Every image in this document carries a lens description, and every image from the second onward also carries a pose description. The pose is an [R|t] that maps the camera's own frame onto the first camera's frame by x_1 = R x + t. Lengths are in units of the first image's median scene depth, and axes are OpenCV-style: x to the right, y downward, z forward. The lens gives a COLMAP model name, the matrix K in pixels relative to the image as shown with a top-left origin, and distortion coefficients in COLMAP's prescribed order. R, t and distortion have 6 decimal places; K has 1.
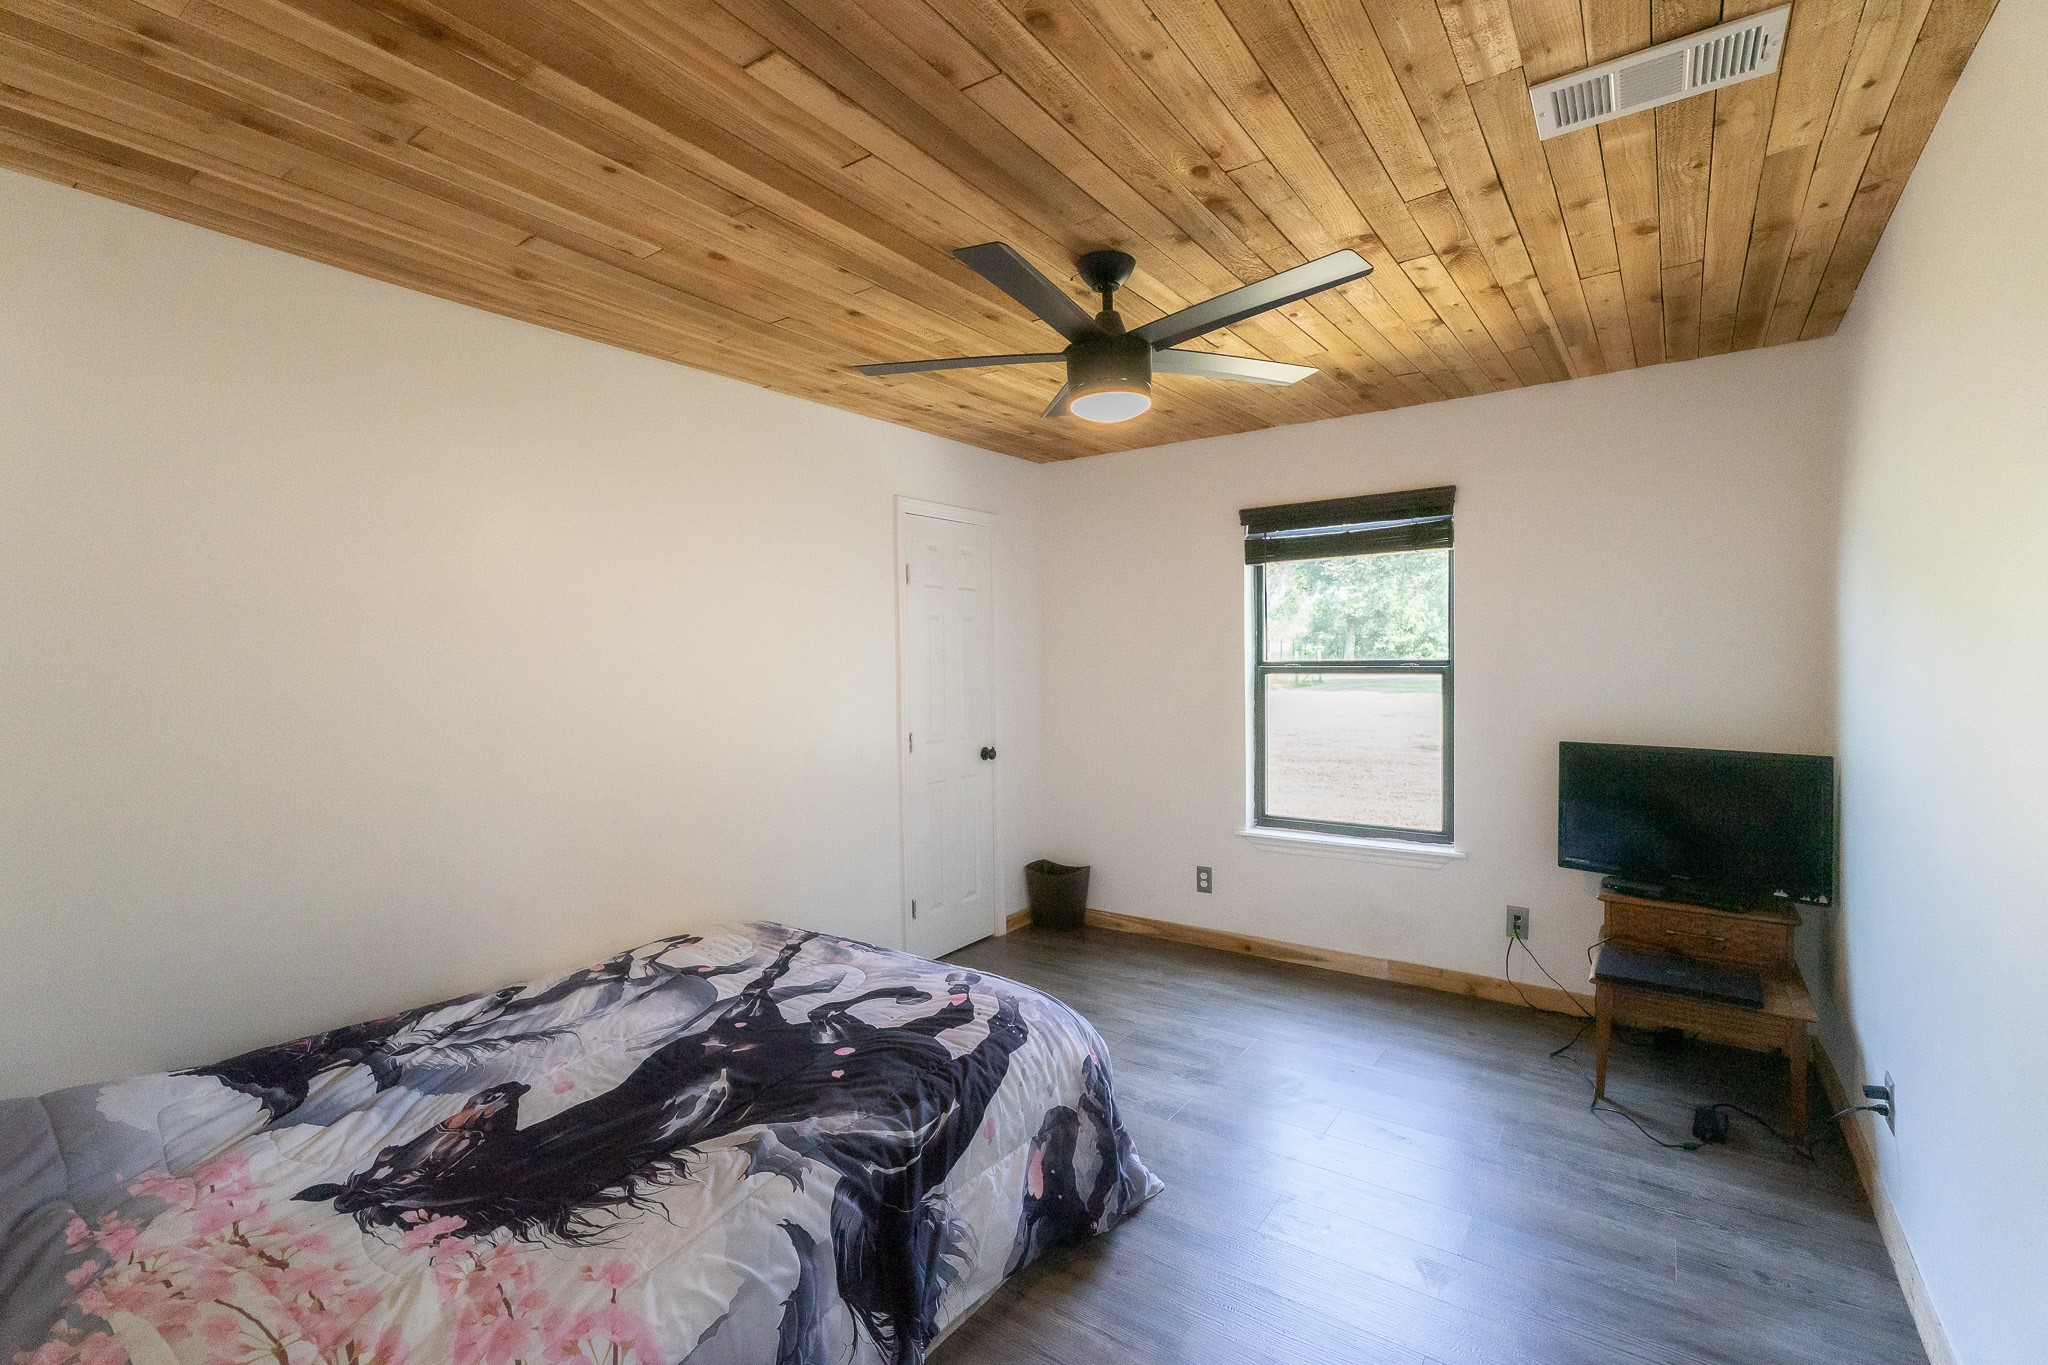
lens RADIAL K [[908.1, 0, 1014.8], [0, 908.1, 679.8], [0, 0, 1]] dist [0.002948, -0.000544]
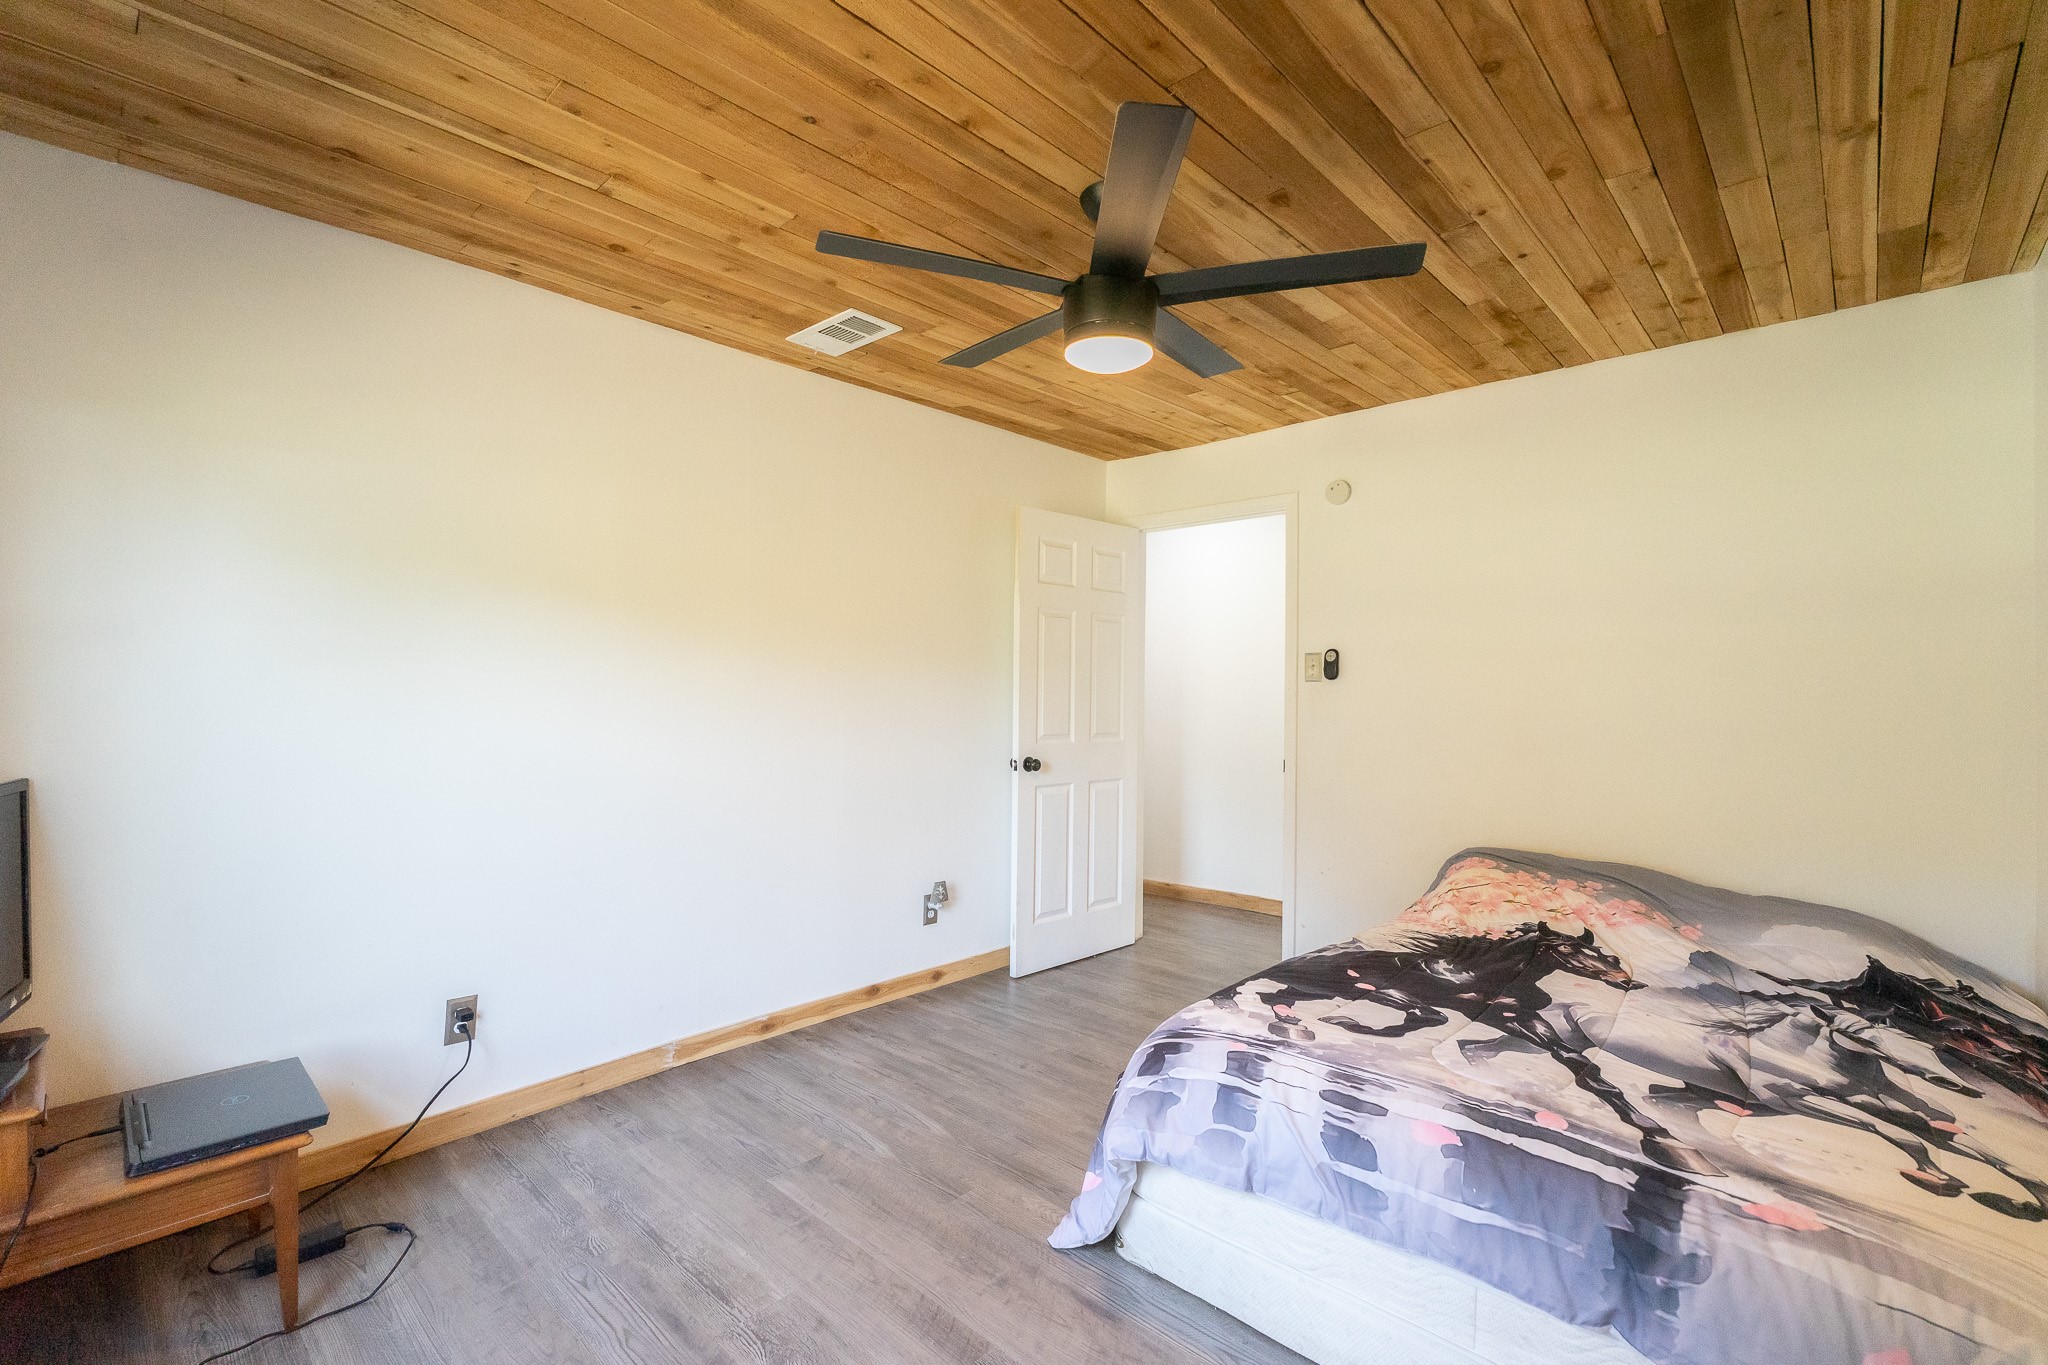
lens RADIAL K [[908.1, 0, 1014.8], [0, 908.1, 679.8], [0, 0, 1]] dist [0.002948, -0.000544]
pose [[-0.991166, 0.007473, 0.132417, 0.079760], [0.010349, 0.999725, 0.021048, 0.001862], [-0.132223, 0.022233, -0.990971, 1.899919]]
